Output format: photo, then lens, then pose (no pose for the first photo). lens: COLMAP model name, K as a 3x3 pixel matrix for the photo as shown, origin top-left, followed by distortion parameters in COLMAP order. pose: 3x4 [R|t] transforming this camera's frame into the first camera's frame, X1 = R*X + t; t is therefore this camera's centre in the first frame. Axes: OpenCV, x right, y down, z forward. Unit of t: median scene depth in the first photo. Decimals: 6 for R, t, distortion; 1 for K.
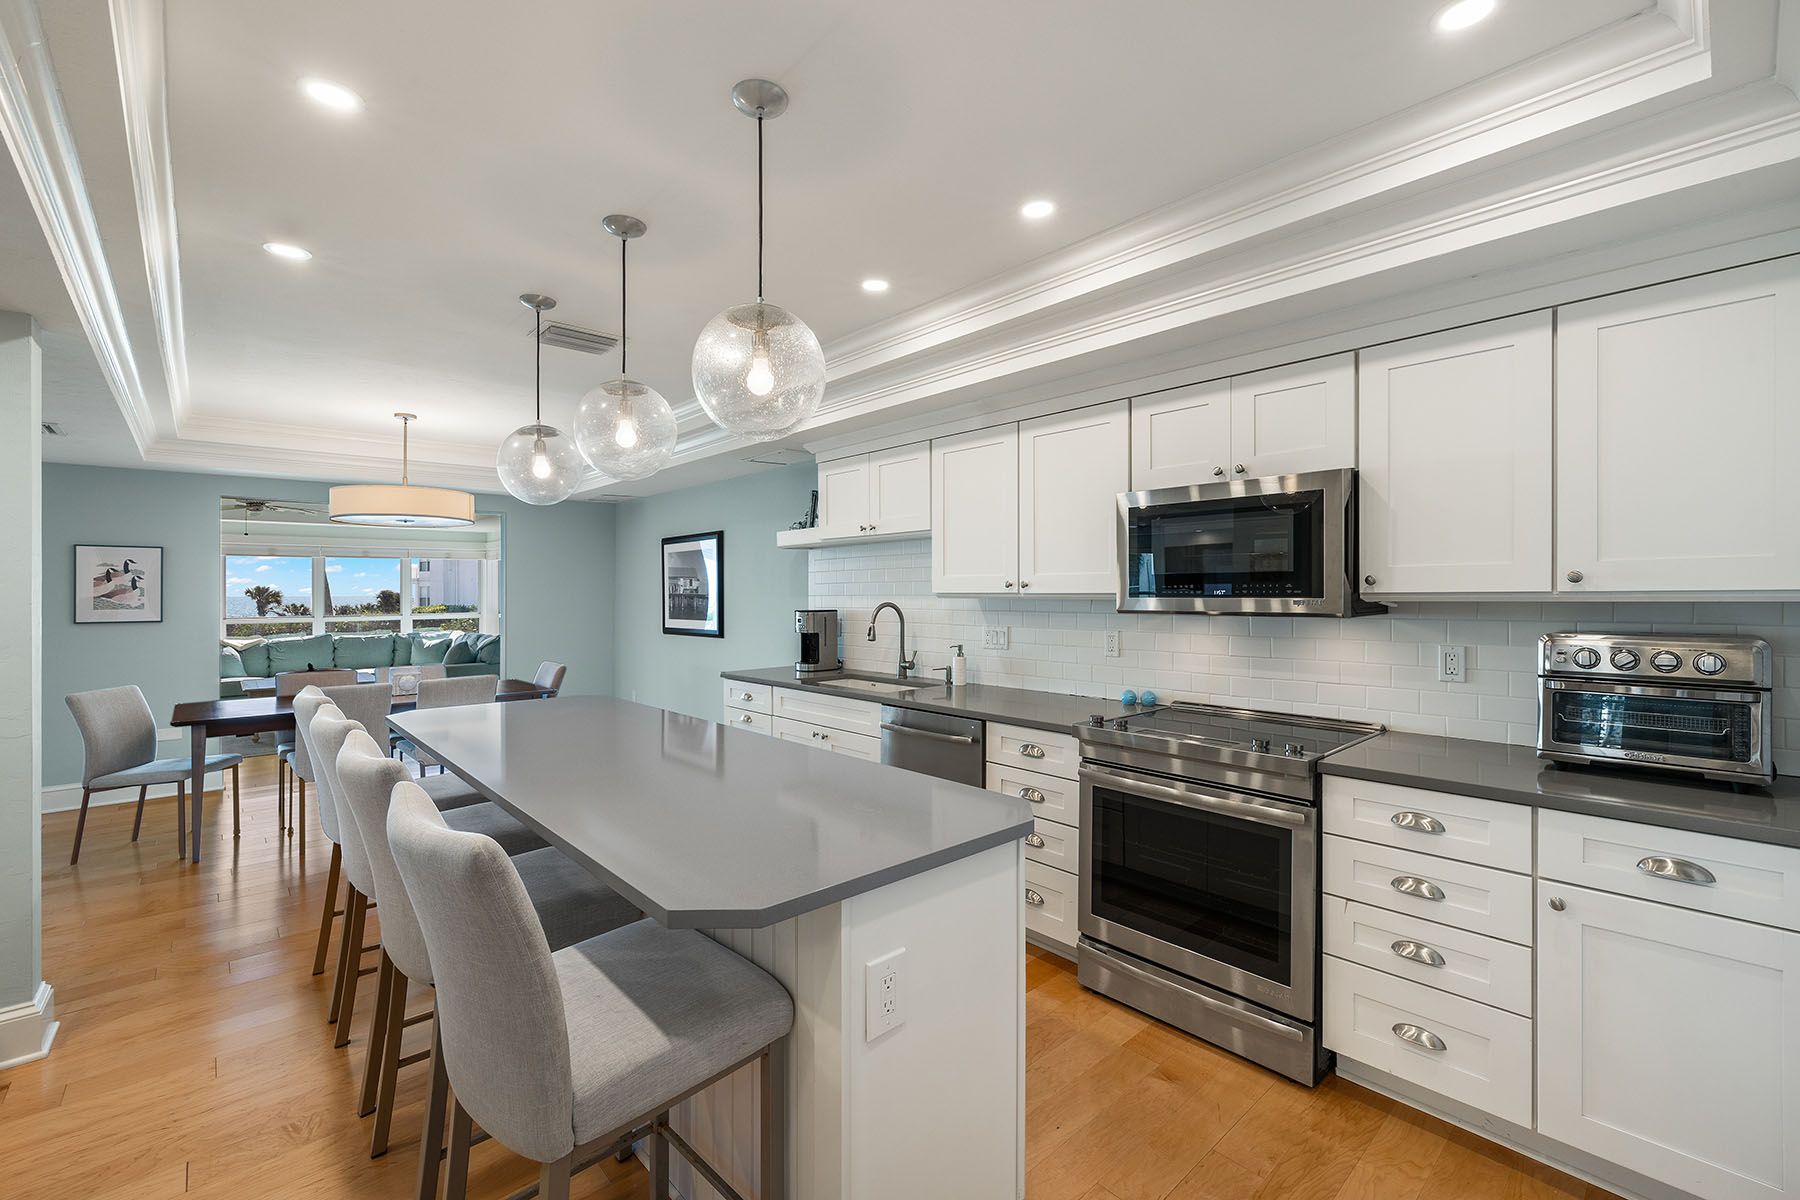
lens RADIAL K [[762.1, 0, 896.4], [0, 762.1, 582.3], [0, 0, 1]] dist [0.001356, 0.000529]
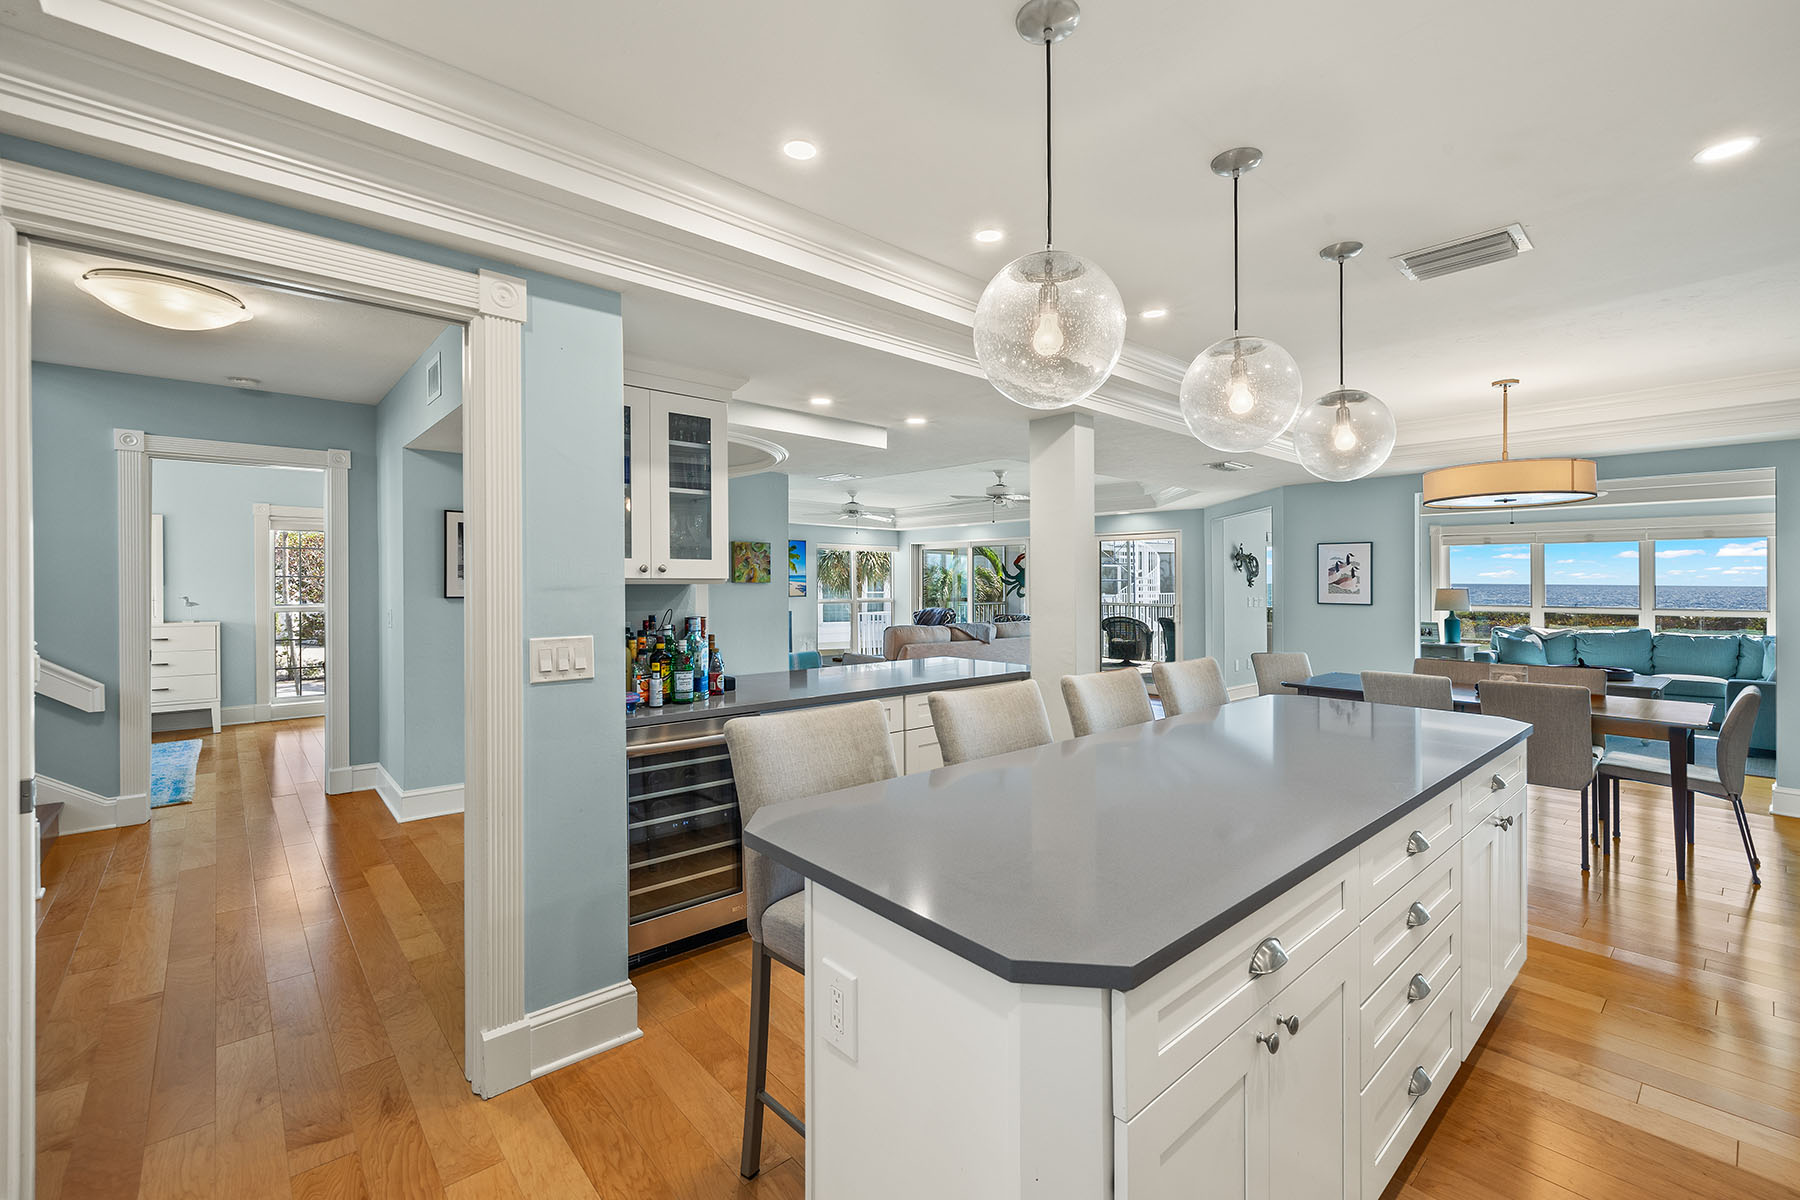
lens RADIAL K [[762.1, 0, 896.4], [0, 762.1, 582.3], [0, 0, 1]] dist [0.001356, 0.000529]
pose [[-0.018235, 0.006322, -0.999814, 0.249195], [0.009340, 0.999937, 0.006153, 0.002361], [0.999790, -0.009226, -0.018293, 0.294569]]
